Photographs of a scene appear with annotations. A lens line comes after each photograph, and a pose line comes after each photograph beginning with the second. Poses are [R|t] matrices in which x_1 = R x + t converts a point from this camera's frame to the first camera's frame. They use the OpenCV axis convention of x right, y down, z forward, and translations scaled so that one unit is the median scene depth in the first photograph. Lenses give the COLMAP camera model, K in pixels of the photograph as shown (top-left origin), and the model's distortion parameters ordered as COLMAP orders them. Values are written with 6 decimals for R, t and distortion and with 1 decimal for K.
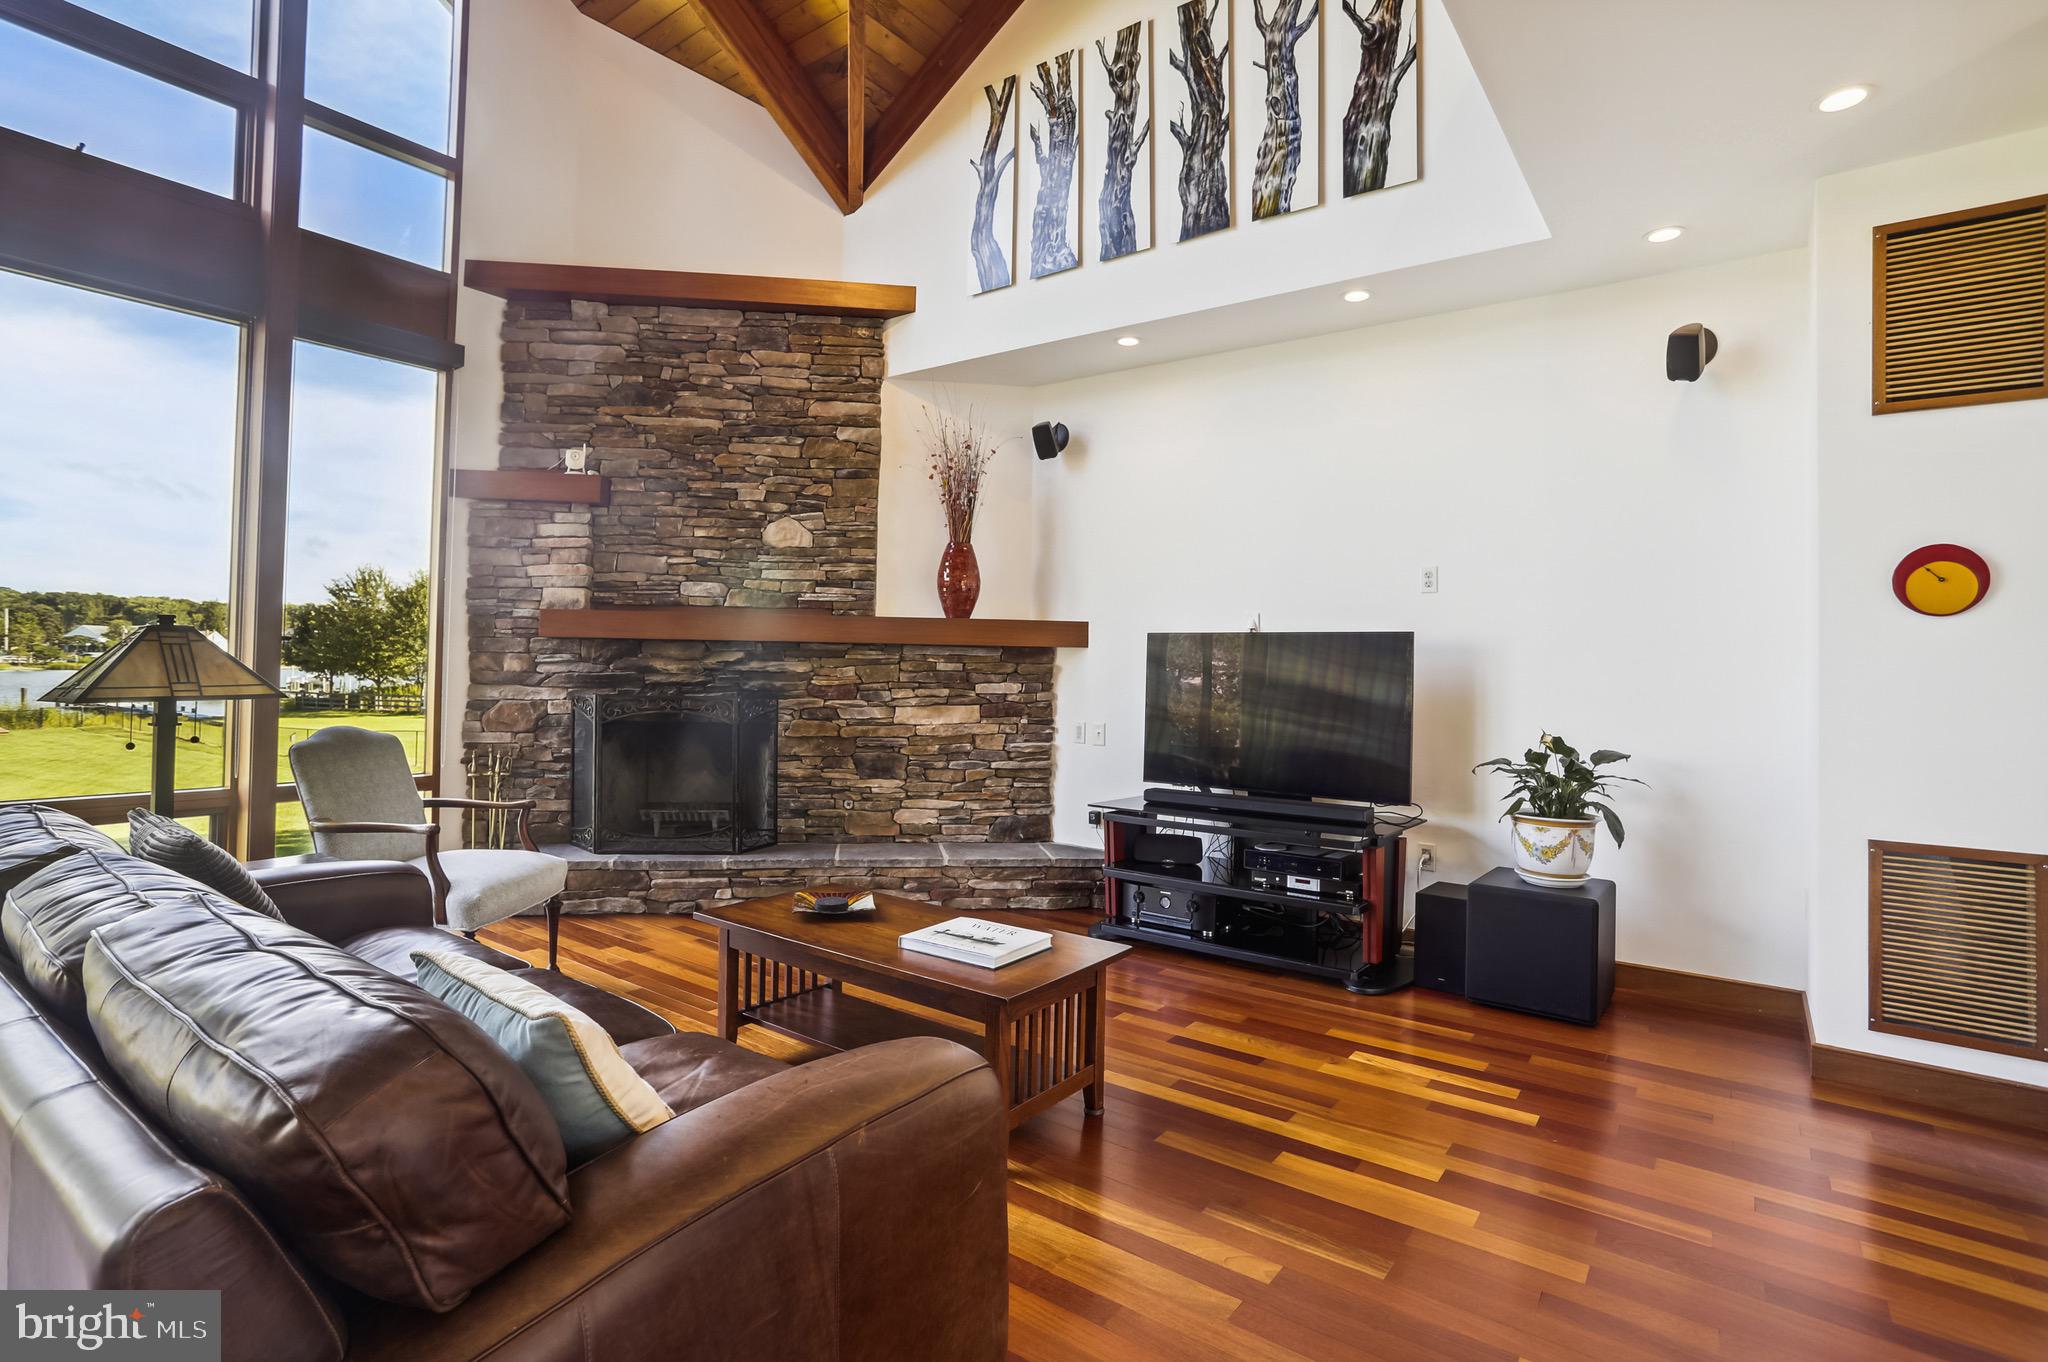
lens RADIAL K [[993.7, 0, 980.5], [0, 993.7, 607.5], [0, 0, 1]] dist [-0.053004, 0.022555]
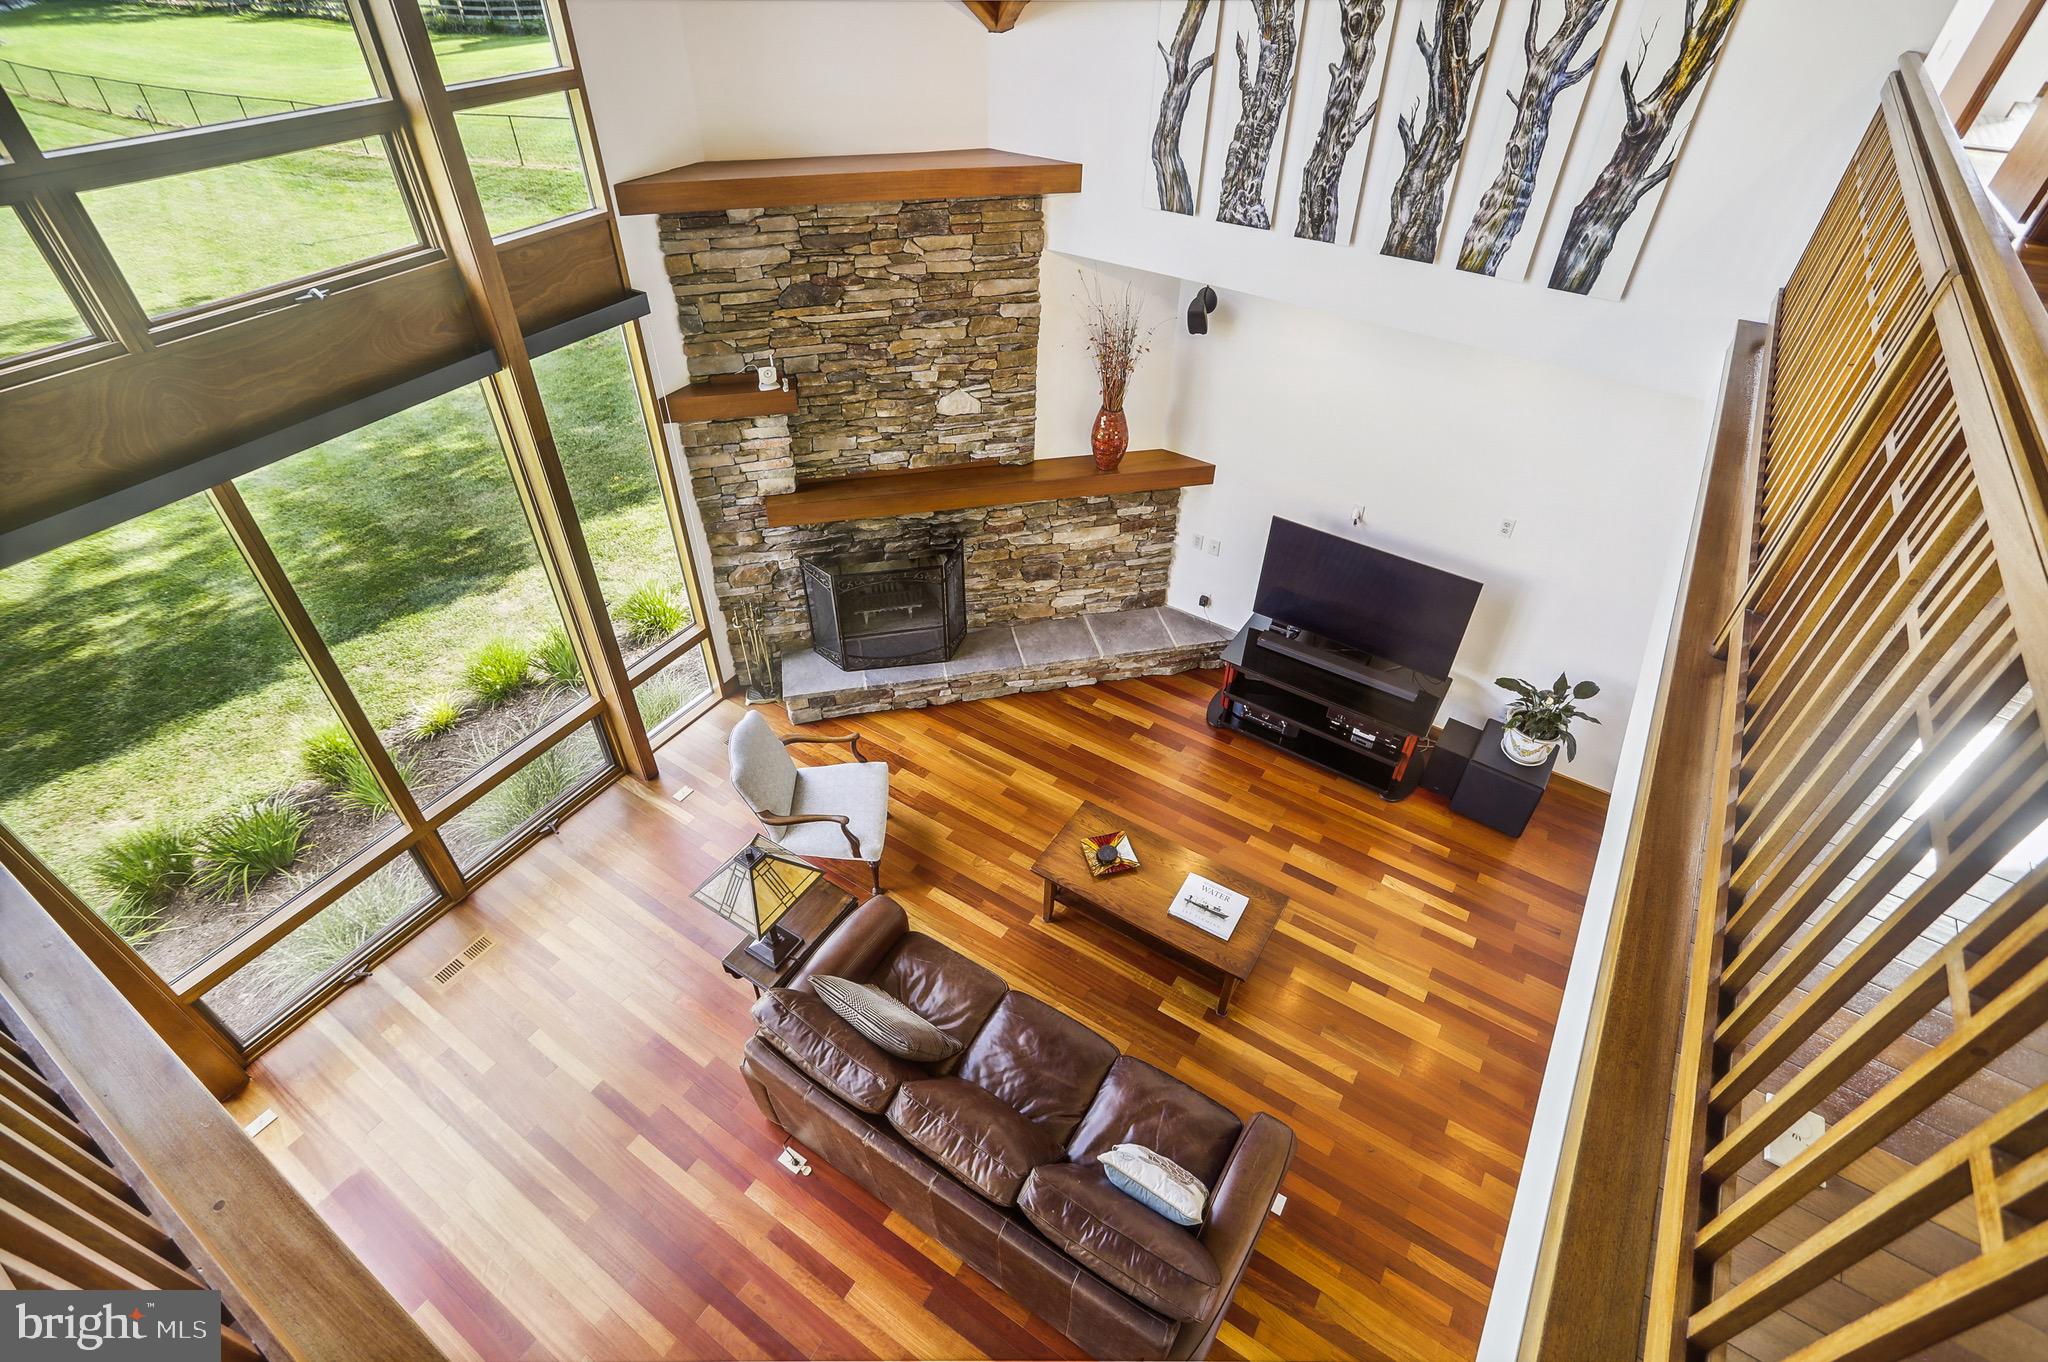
lens RADIAL K [[993.7, 0, 987.6], [0, 993.7, 642.9], [0, 0, 1]] dist [-0.053004, 0.022555]
pose [[0.997287, -0.060257, 0.042291, -0.237757], [0.016811, 0.745707, 0.666062, -0.648836], [-0.071671, -0.663544, 0.744696, -0.008624]]
